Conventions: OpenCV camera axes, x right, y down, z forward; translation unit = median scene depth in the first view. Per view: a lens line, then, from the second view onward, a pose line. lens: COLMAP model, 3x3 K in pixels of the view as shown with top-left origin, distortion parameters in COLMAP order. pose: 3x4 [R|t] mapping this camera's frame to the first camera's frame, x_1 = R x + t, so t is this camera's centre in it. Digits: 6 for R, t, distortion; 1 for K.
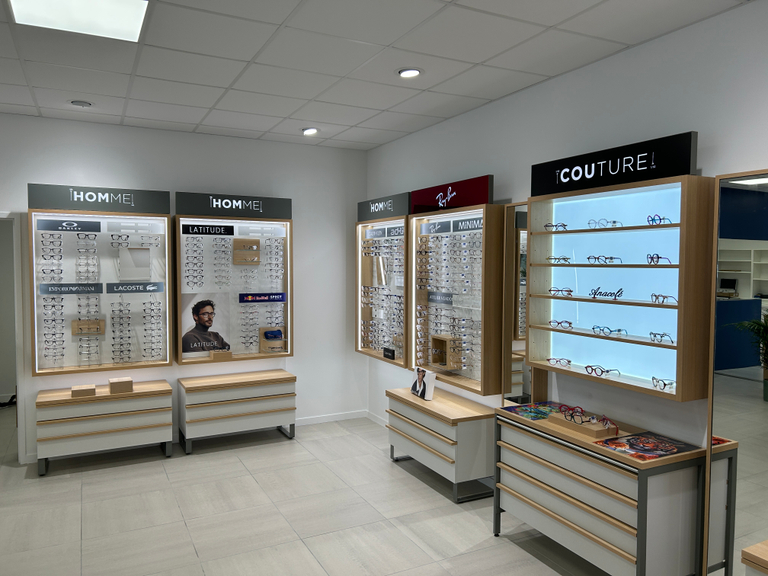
lens RADIAL K [[580.9, 0, 382.8], [0, 580.9, 292.1], [0, 0, 1]] dist [0.060467, -0.055053]
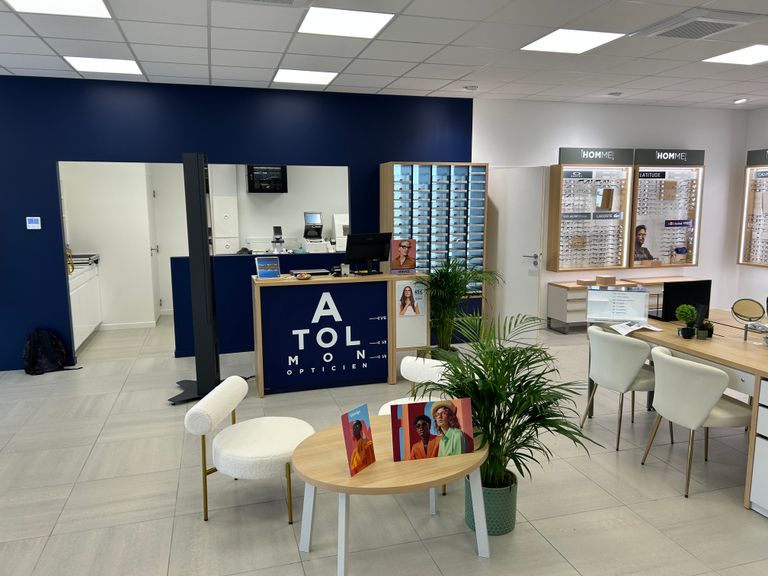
lens RADIAL K [[580.9, 0, 380.1], [0, 580.9, 285.7], [0, 0, 1]] dist [0.060467, -0.055053]
pose [[0.982733, 0.015086, -0.184414, -0.753449], [0.000110, 0.996623, 0.082117, 0.050195], [0.185030, -0.080719, 0.979412, -0.606556]]
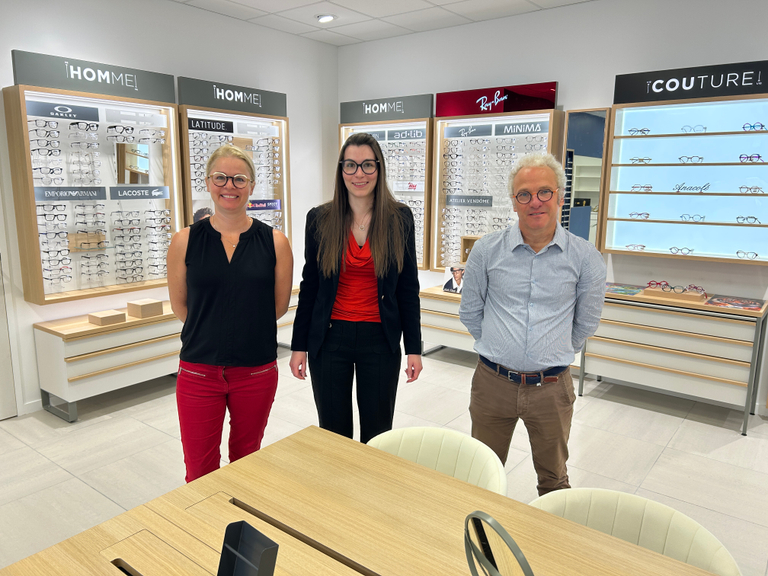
lens RADIAL K [[580.9, 0, 383.5], [0, 580.9, 285.5], [0, 0, 1]] dist [0.060467, -0.055053]
pose [[0.904335, -0.073987, 0.420362, -0.497188], [0.018492, 0.990728, 0.134594, 0.018564], [-0.426422, -0.113945, 0.897319, 0.094703]]
